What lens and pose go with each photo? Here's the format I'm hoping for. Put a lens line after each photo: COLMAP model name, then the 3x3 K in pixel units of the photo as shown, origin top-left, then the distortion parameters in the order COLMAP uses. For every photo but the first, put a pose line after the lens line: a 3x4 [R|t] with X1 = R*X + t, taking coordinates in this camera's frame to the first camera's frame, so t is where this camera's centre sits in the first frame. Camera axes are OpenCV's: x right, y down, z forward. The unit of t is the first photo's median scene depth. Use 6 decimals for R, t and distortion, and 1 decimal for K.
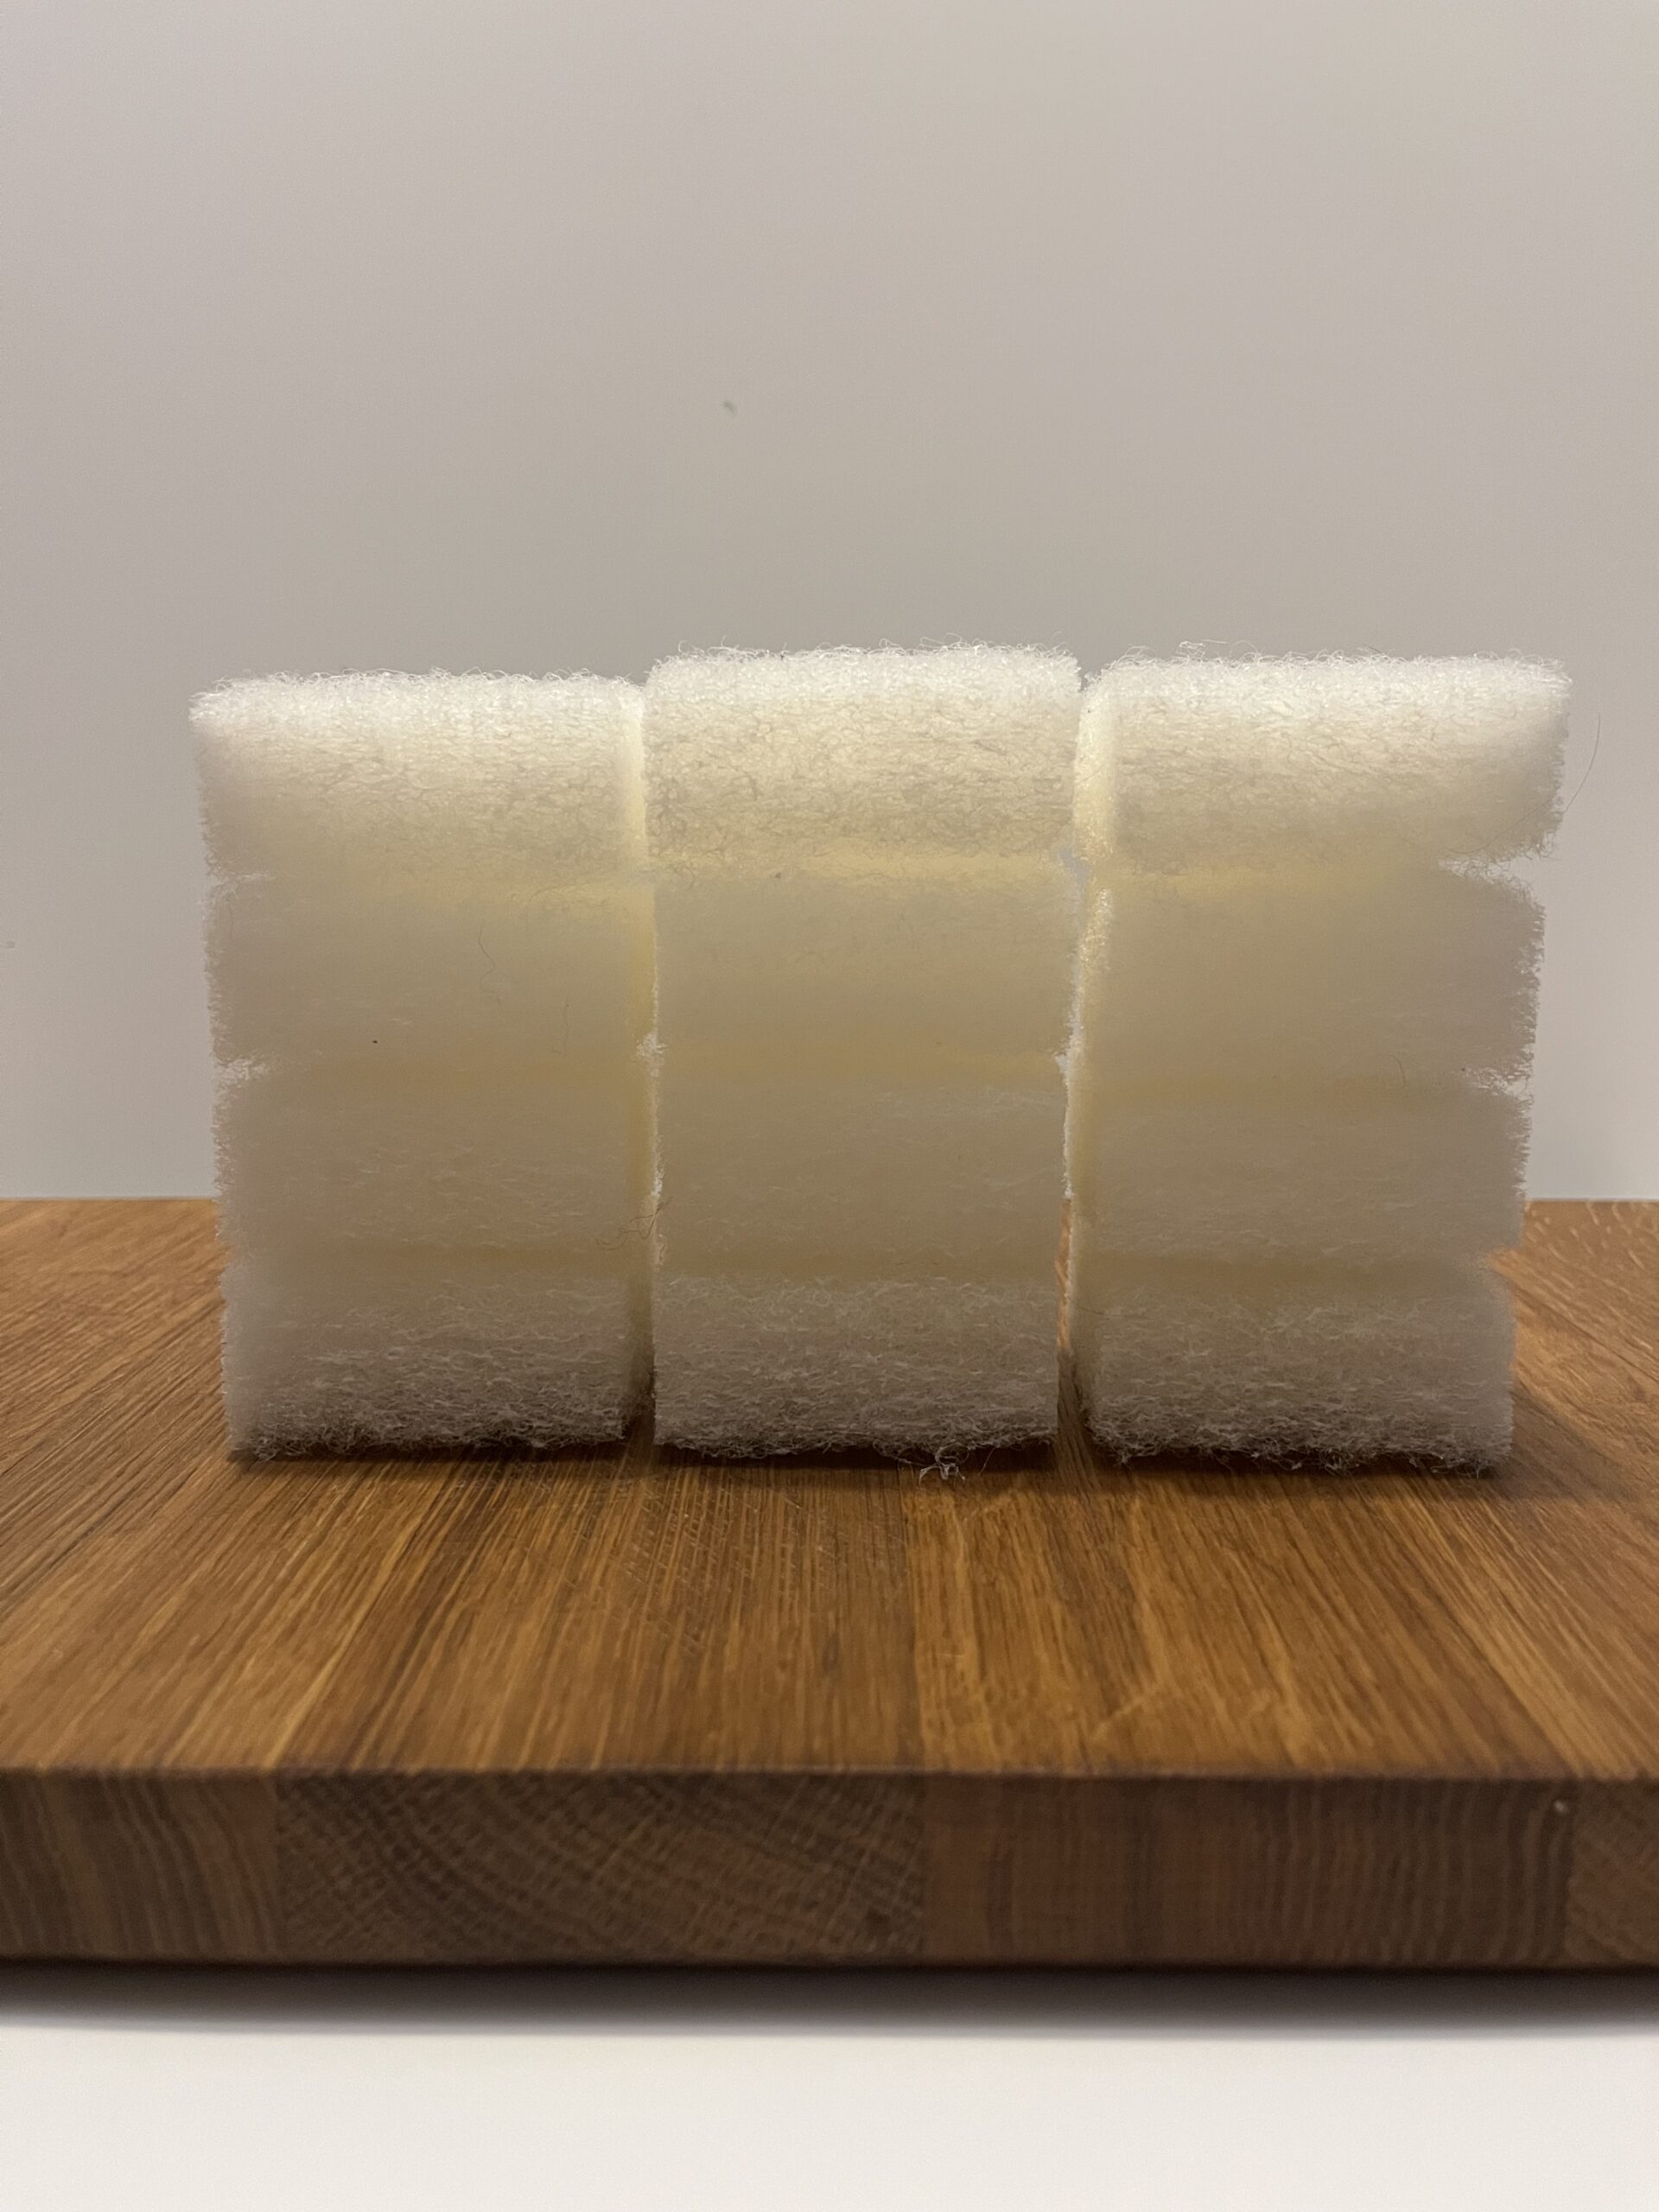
lens RADIAL K [[1689.3, 0, 829.5], [0, 1689.3, 1106.0], [0, 0, 1]] dist [-0.002752, 0.003200]
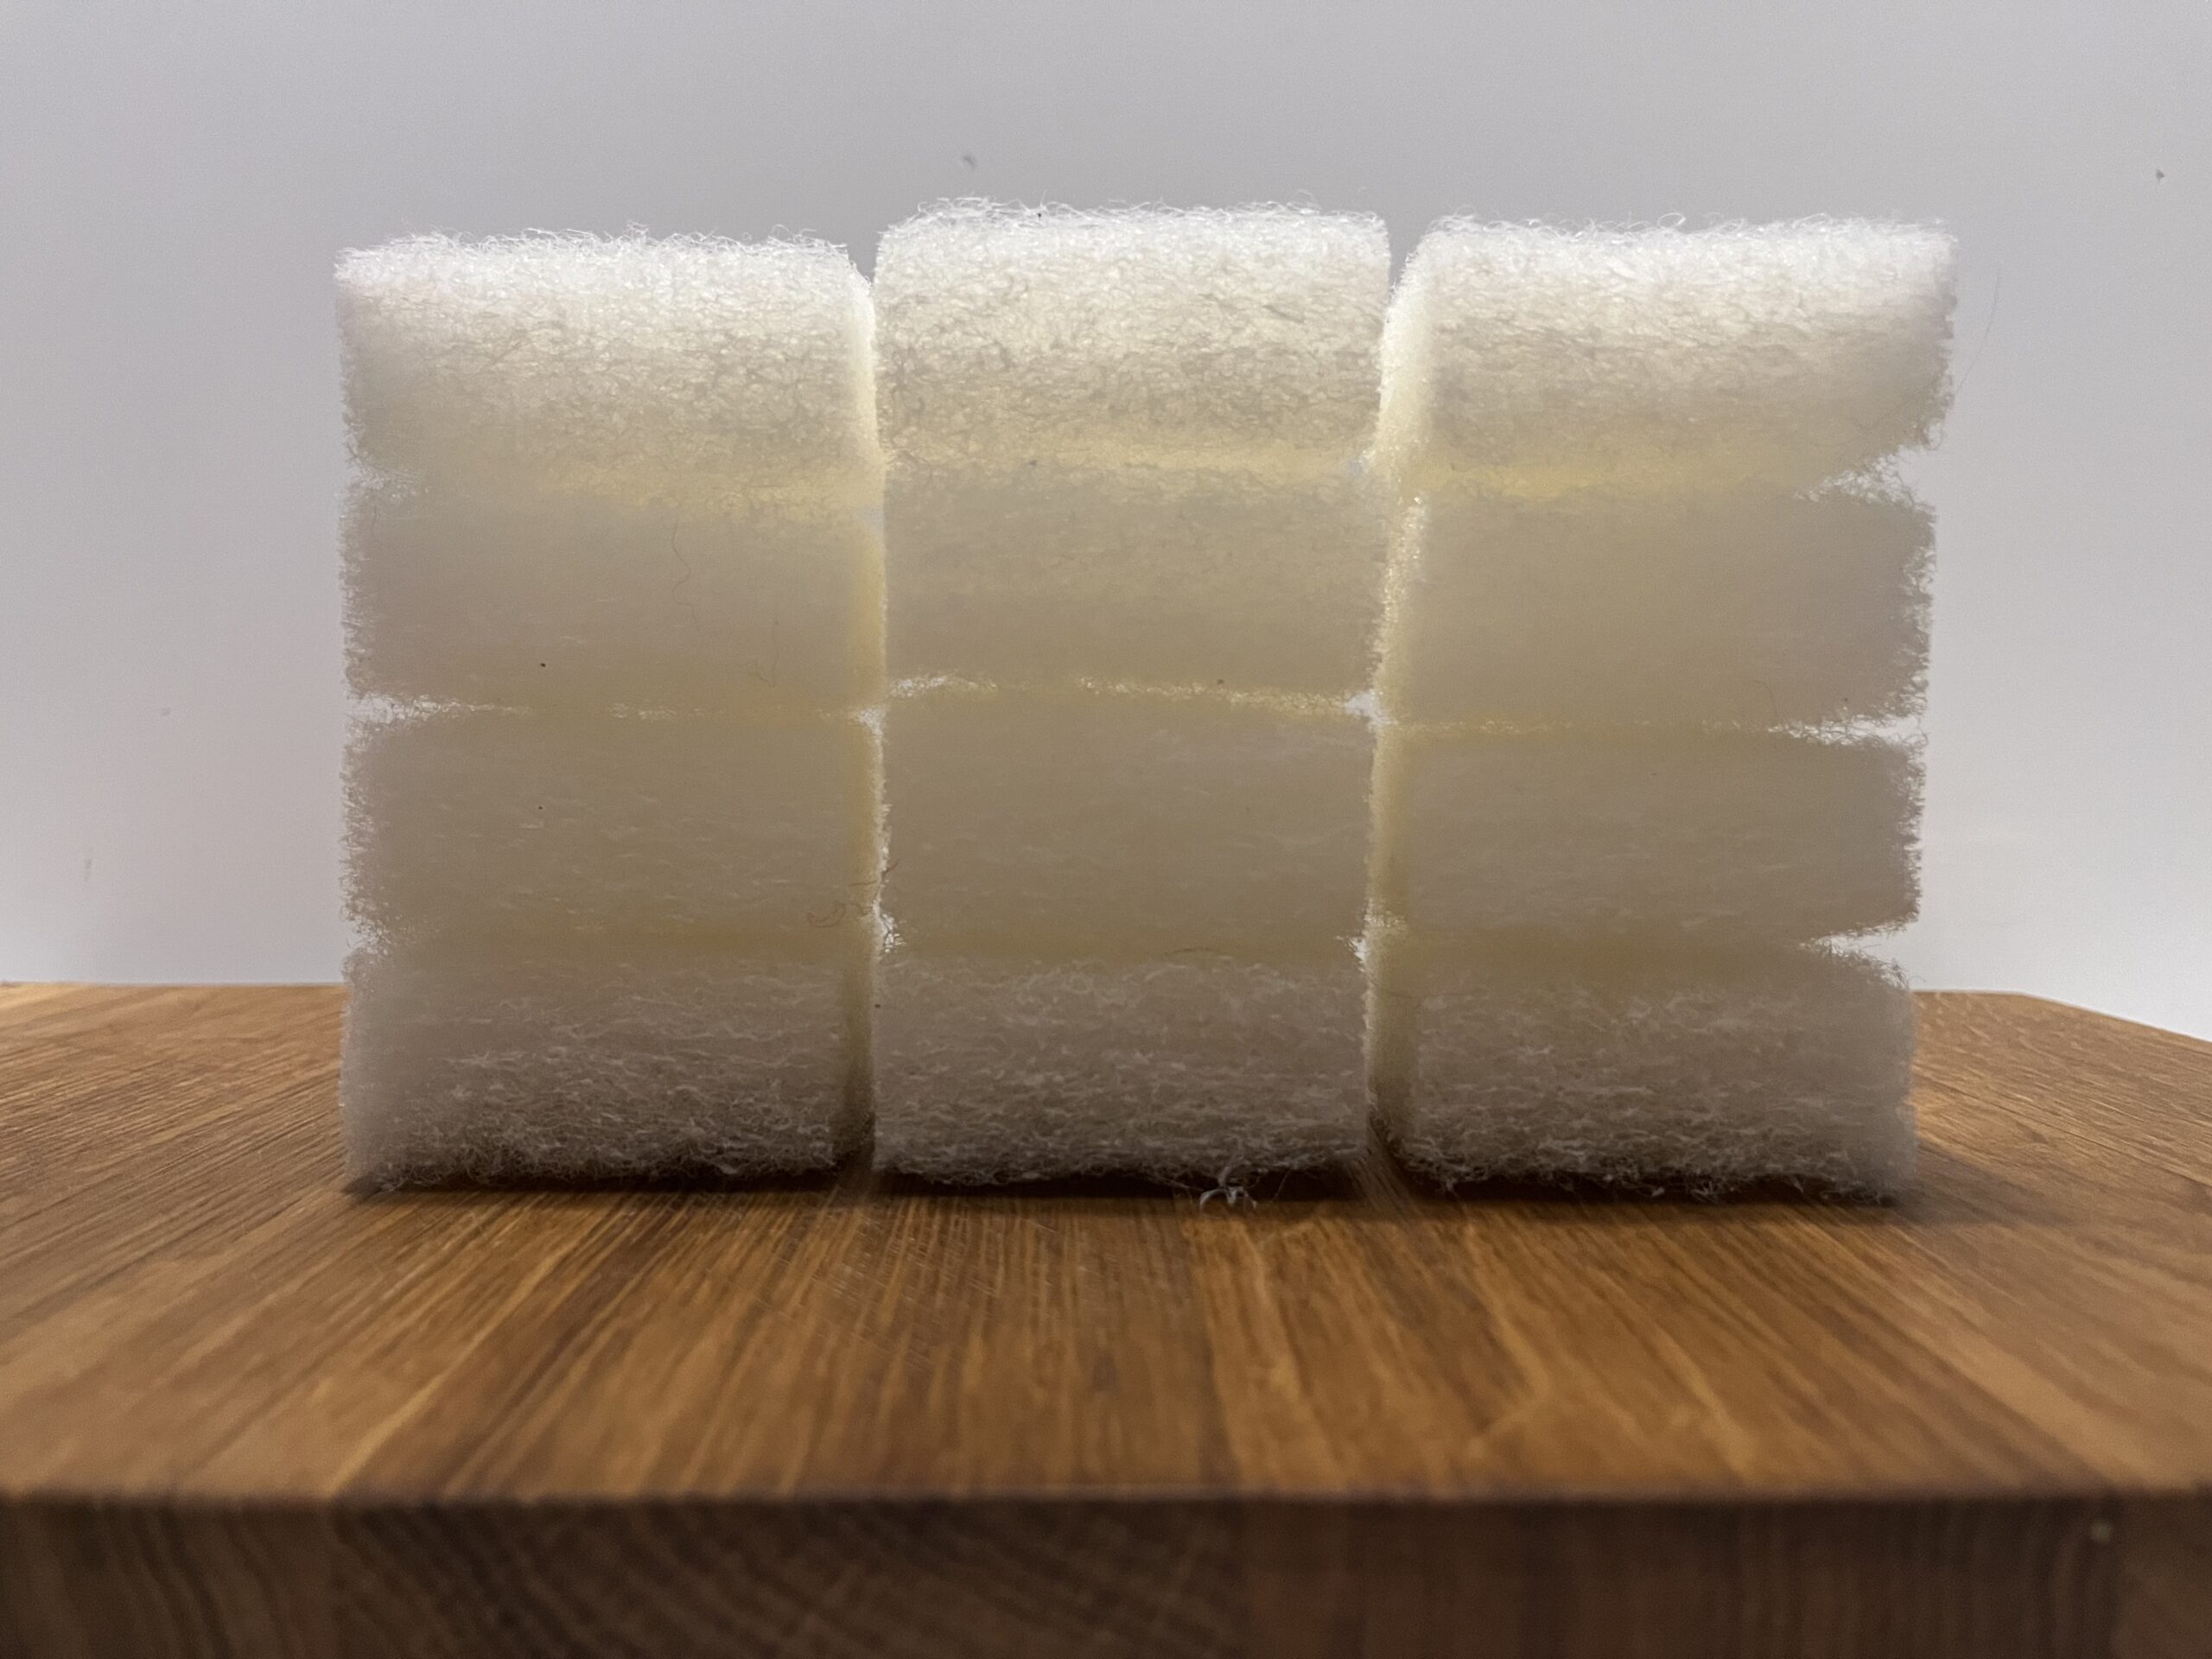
lens RADIAL K [[1704.7, 0, 1106.0], [0, 1704.7, 829.5], [0, 0, 1]] dist [0.003598, -0.016371]
pose [[0.999529, 0.006086, 0.030084, -0.018580], [-0.002724, 0.993865, -0.110569, 0.138114], [-0.030572, 0.110435, 0.993413, 0.175437]]
